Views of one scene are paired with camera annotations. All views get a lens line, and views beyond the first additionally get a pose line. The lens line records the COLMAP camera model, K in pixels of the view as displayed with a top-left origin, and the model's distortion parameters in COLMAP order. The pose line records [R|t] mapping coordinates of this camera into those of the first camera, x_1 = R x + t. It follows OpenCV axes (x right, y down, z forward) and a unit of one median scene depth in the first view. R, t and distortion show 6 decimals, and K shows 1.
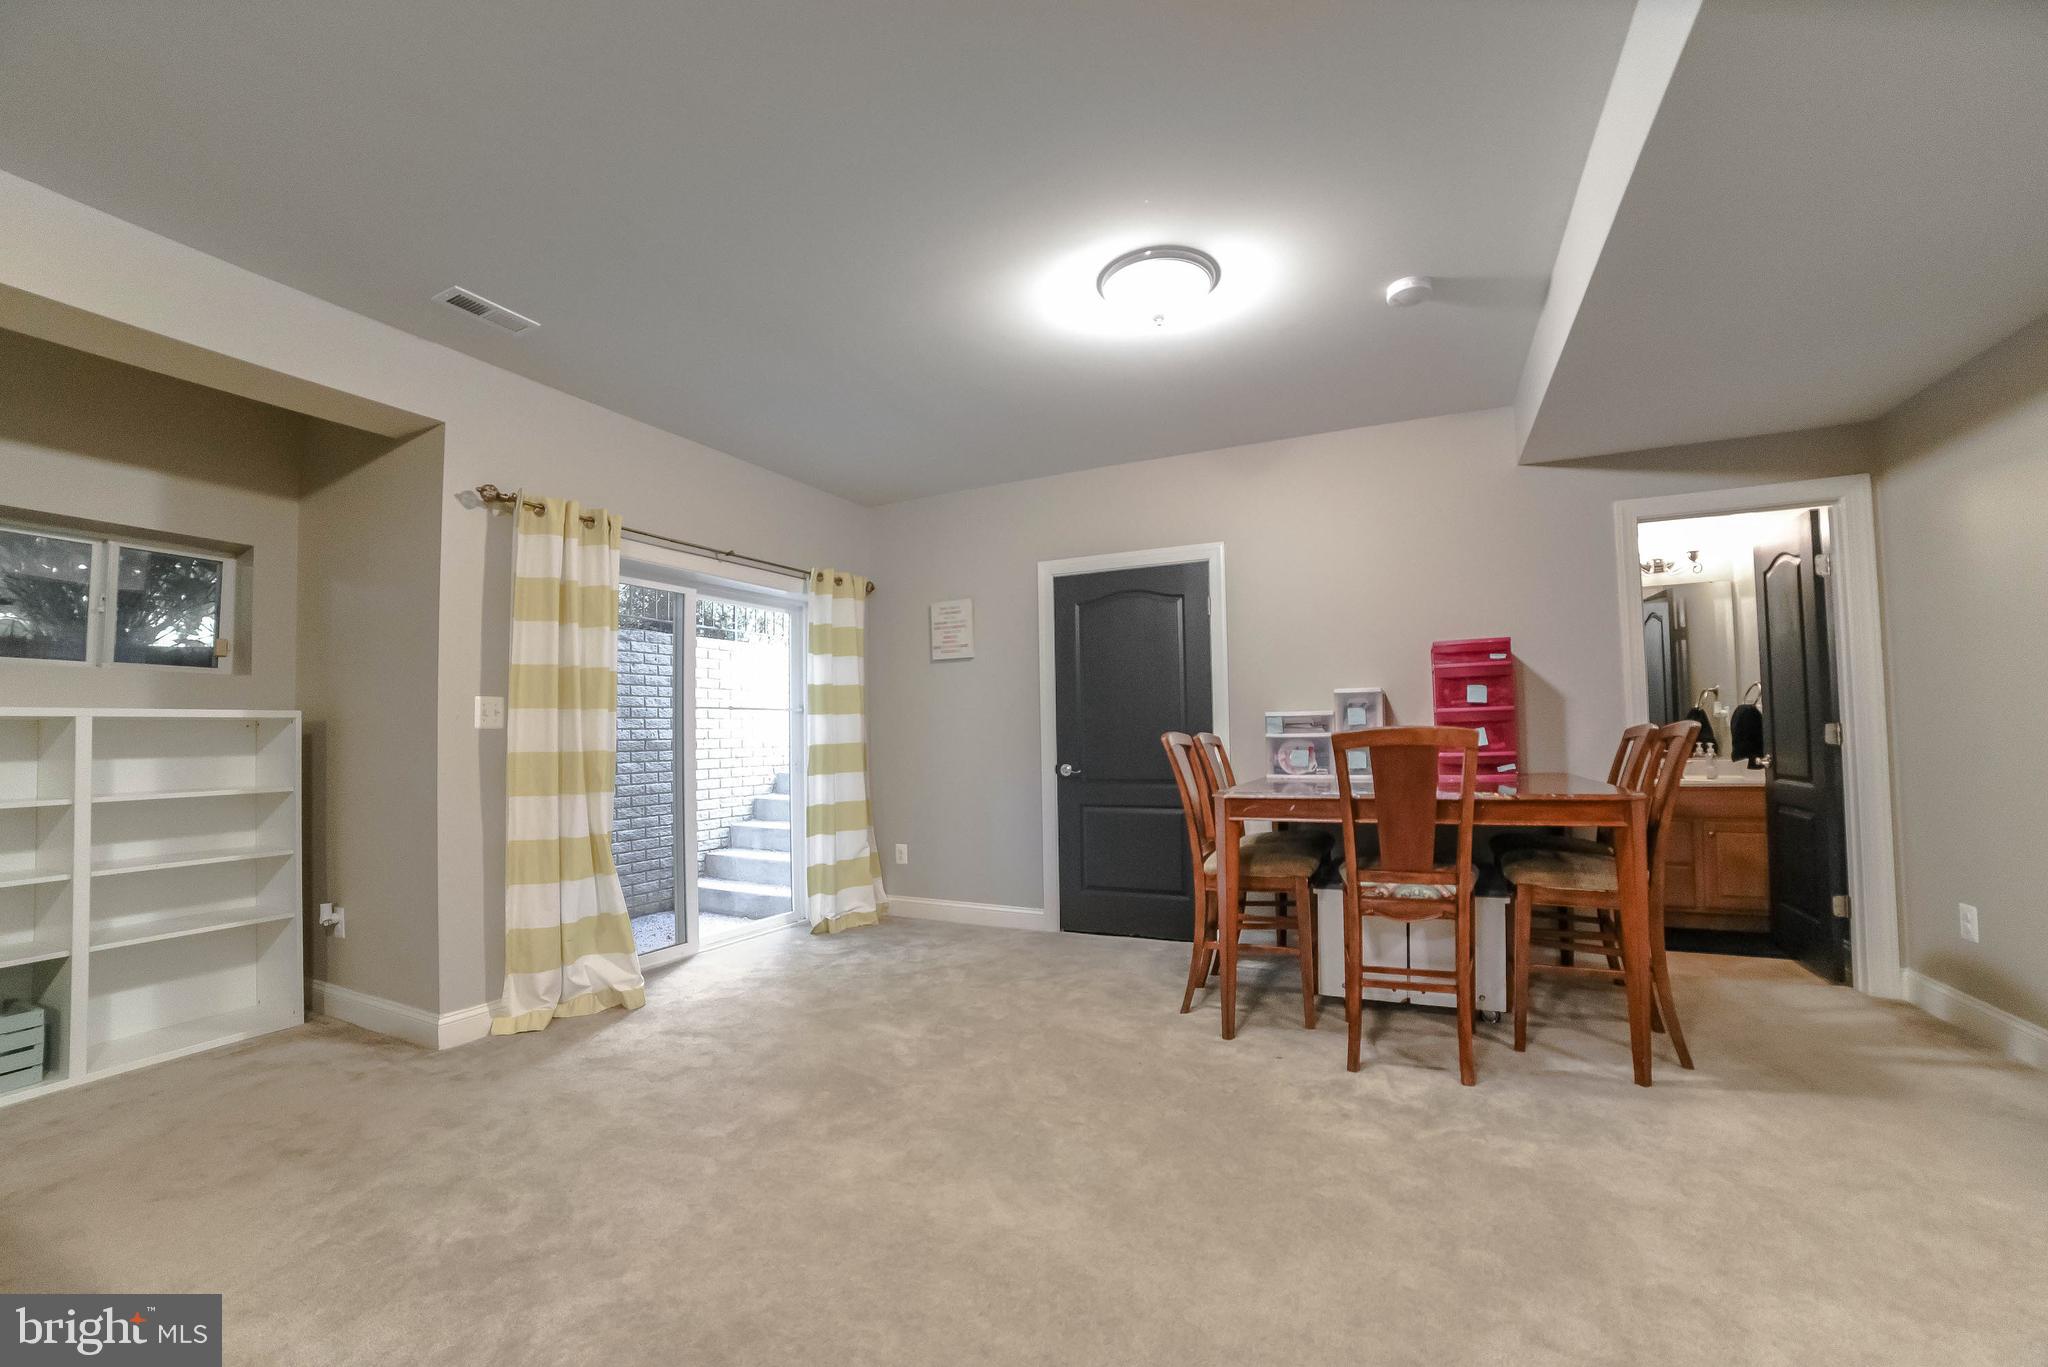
lens RADIAL K [[875.3, 0, 1024.0], [0, 875.3, 683.5], [0, 0, 1]] dist [-0.026080, 0.000761]
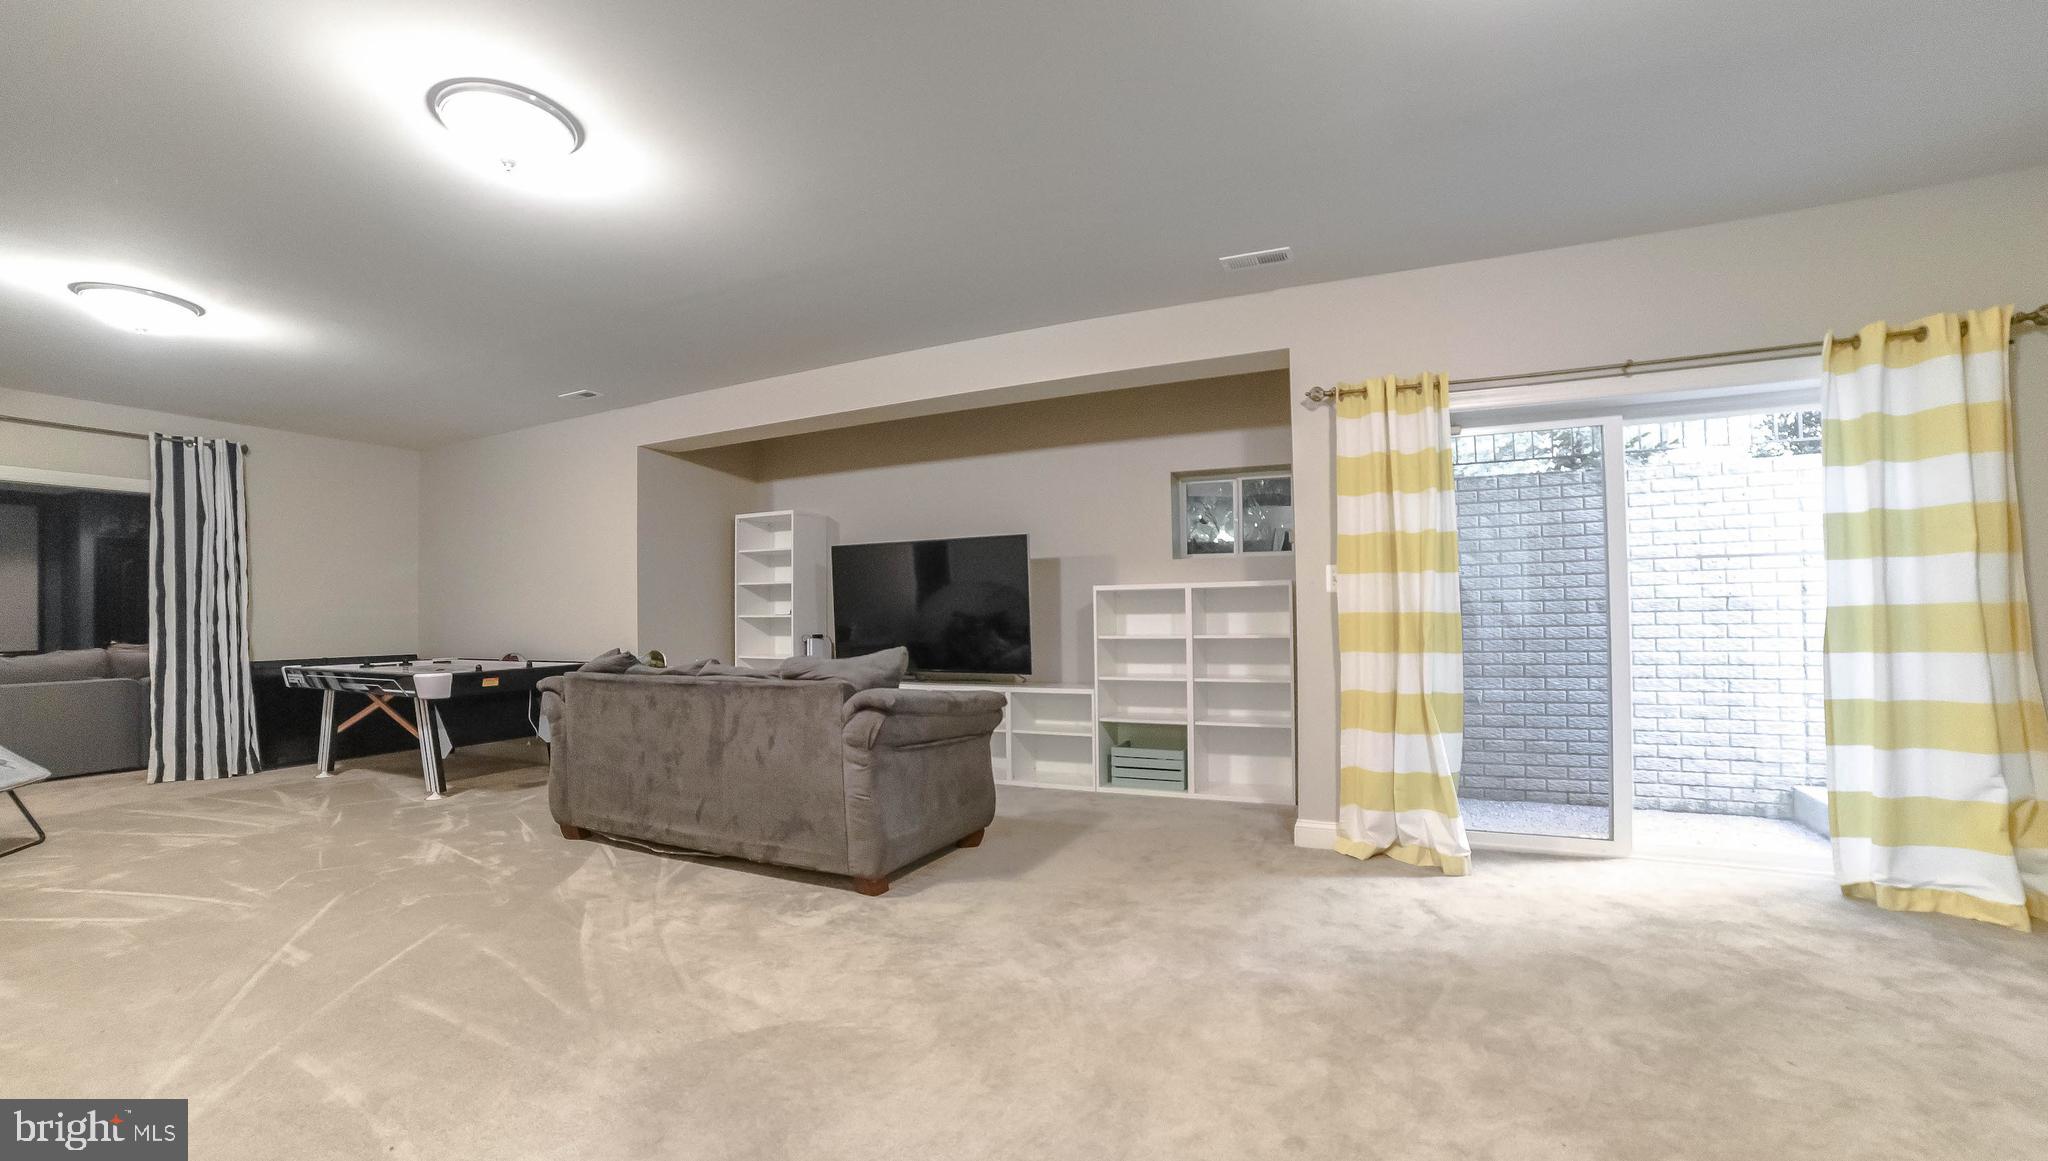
lens RADIAL K [[871.8, 0, 1024.0], [0, 871.8, 580.5], [0, 0, 1]] dist [-0.018324, 0.000524]
pose [[0.001284, -0.017362, -0.999848, 0.542031], [0.072596, 0.997213, -0.017223, 0.024822], [0.997361, -0.072563, 0.002541, 0.547754]]
